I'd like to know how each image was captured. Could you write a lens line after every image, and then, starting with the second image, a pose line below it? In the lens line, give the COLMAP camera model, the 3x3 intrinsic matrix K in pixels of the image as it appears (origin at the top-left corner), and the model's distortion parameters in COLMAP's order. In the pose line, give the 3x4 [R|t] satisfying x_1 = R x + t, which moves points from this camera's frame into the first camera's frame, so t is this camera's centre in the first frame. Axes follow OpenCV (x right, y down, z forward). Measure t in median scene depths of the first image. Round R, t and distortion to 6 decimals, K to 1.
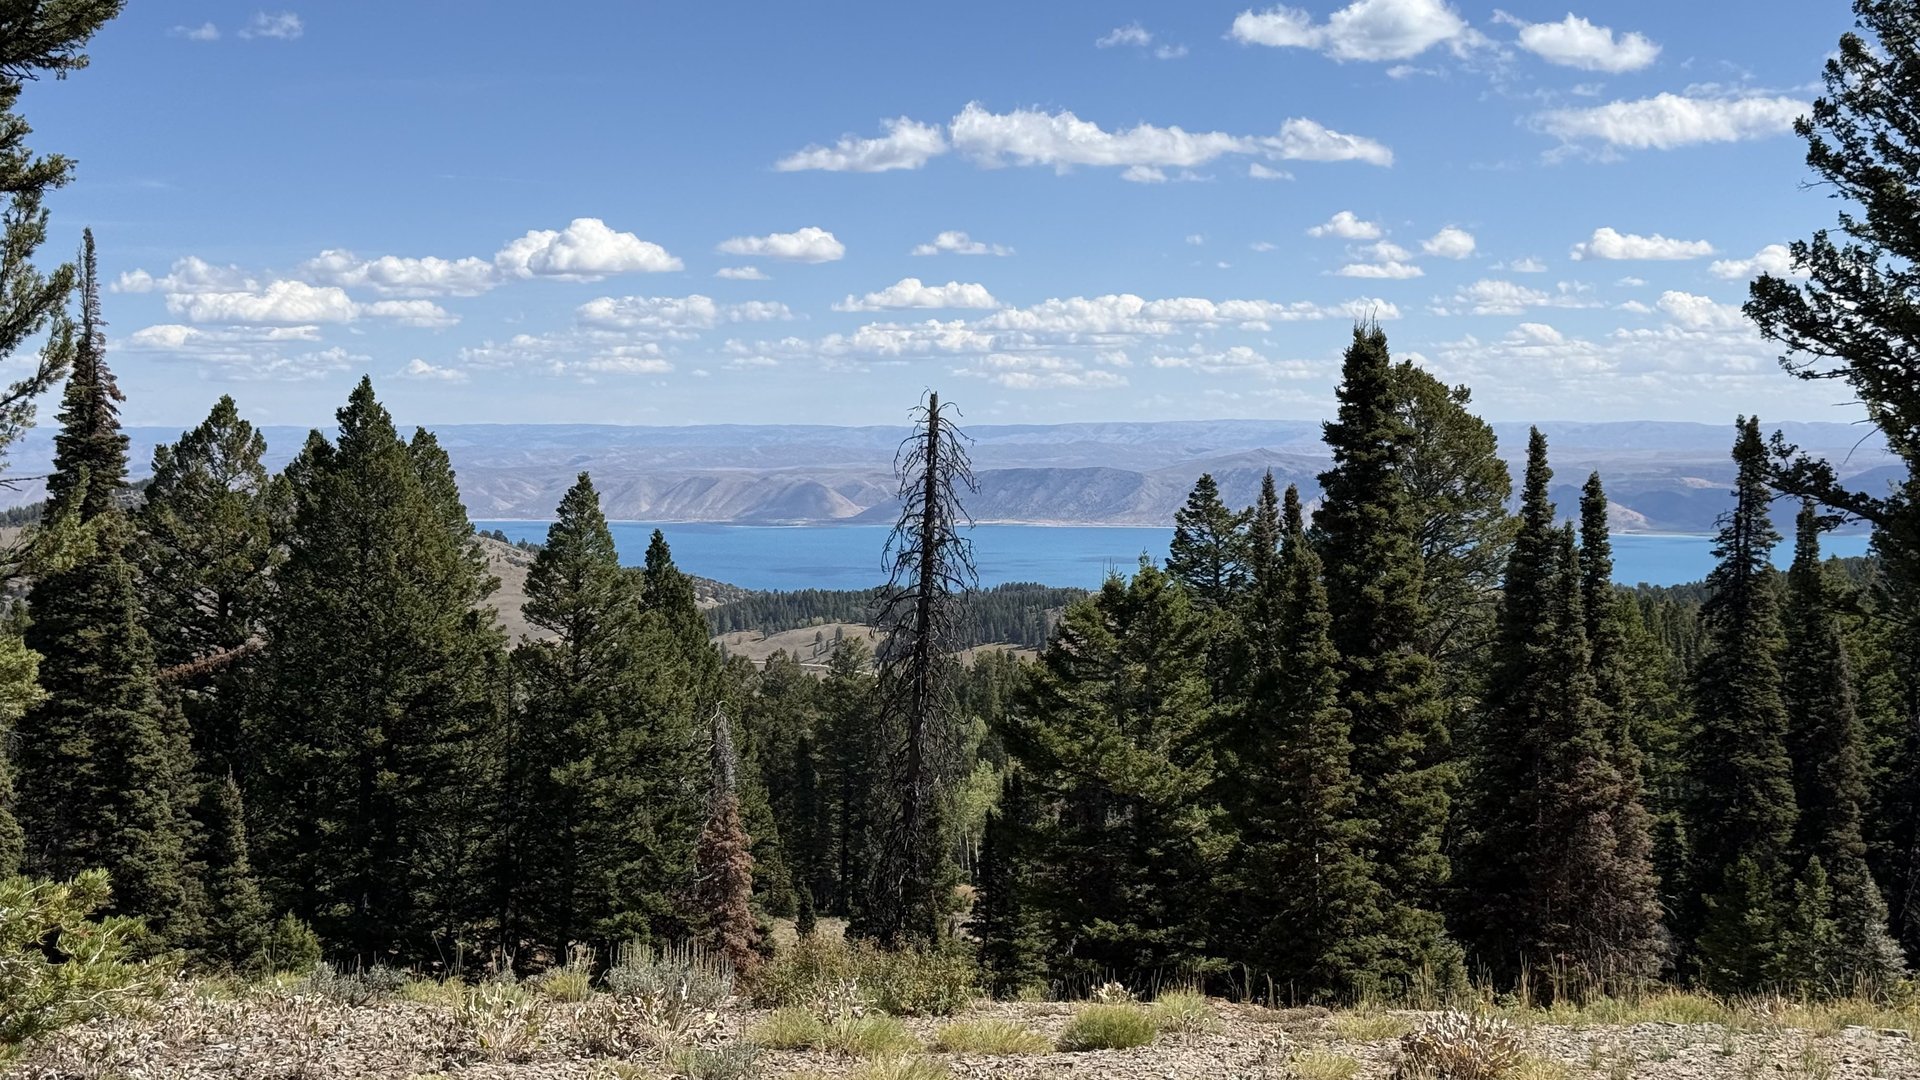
lens RADIAL K [[2504.0, 0, 960.0], [0, 2504.0, 540.0], [0, 0, 1]] dist [0.168019, -0.022735]
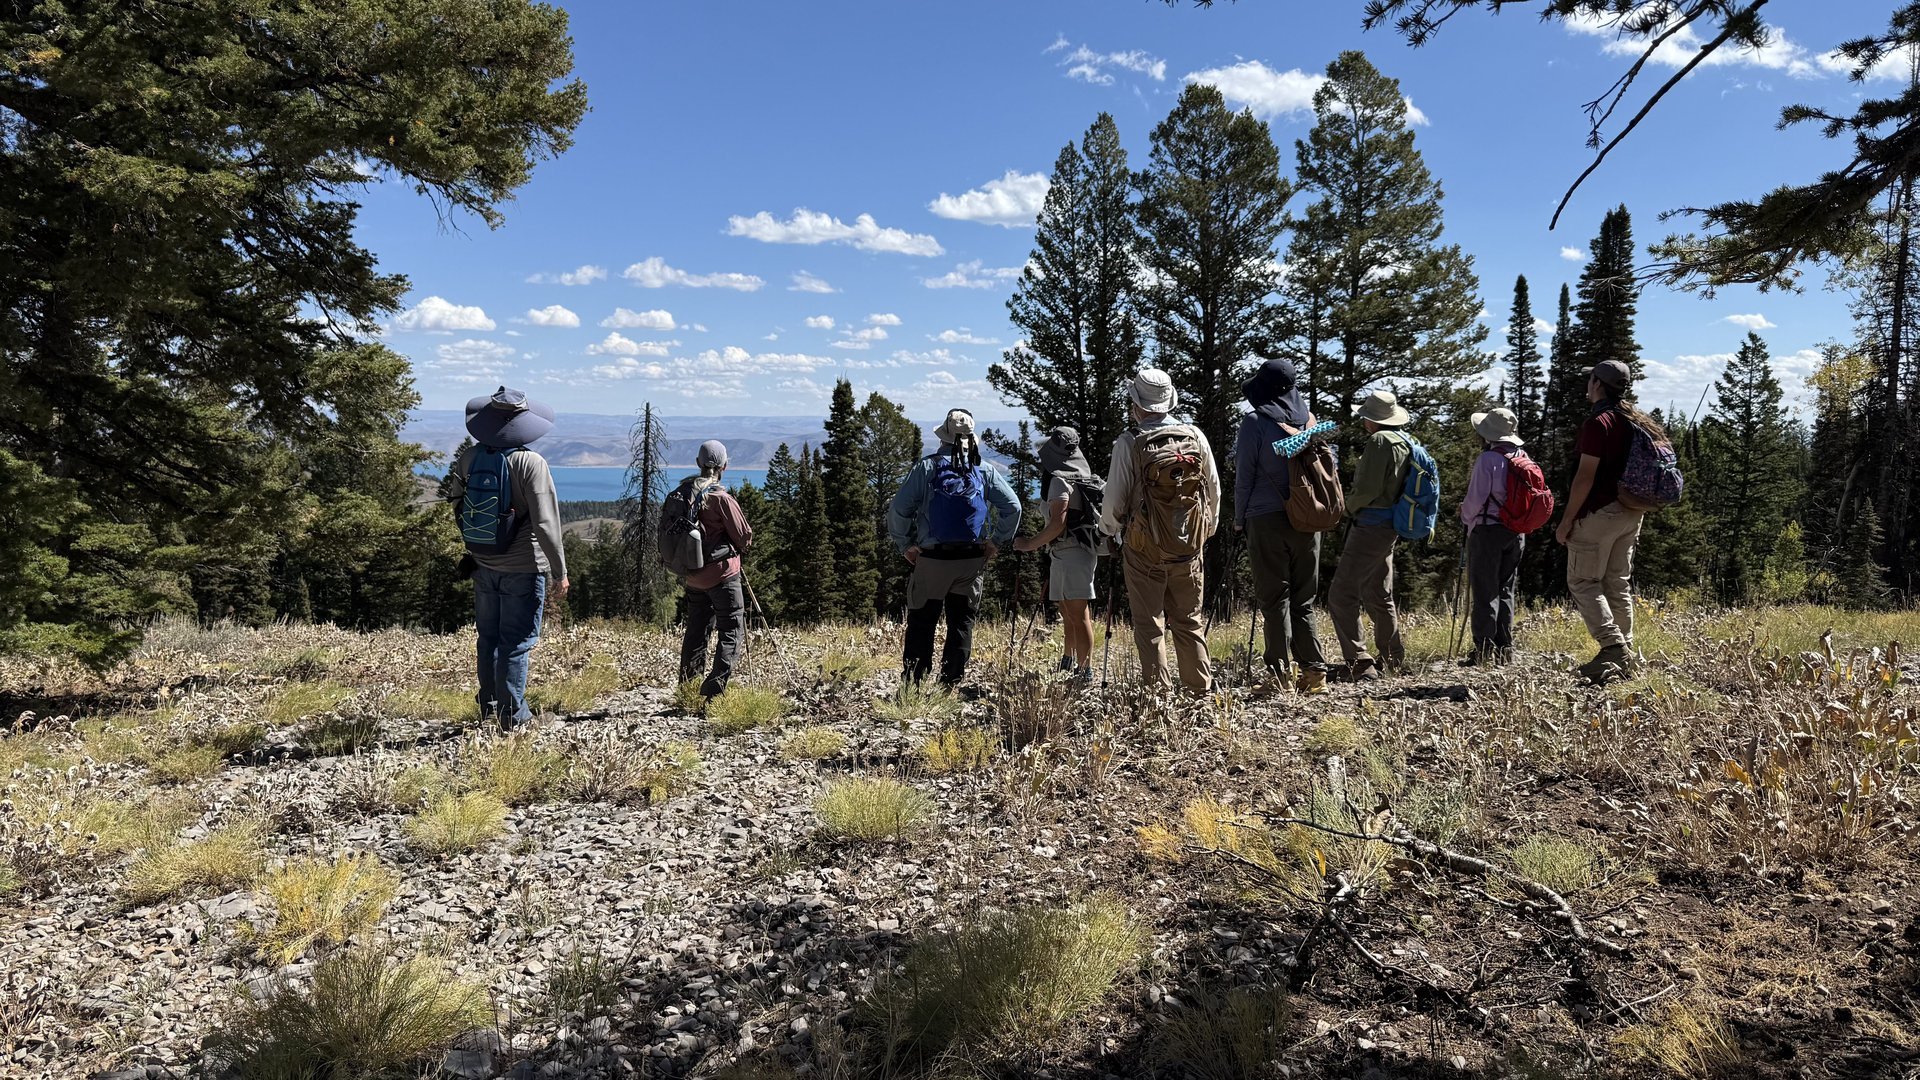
lens RADIAL K [[1371.4, 0, 960.0], [0, 1371.4, 540.0], [0, 0, 1]] dist [0.224836, -0.506277]
pose [[0.979224, -0.001341, 0.202777, 0.011186], [-0.007361, 0.999084, 0.042155, 0.007854], [-0.202648, -0.042772, 0.978317, -0.244056]]
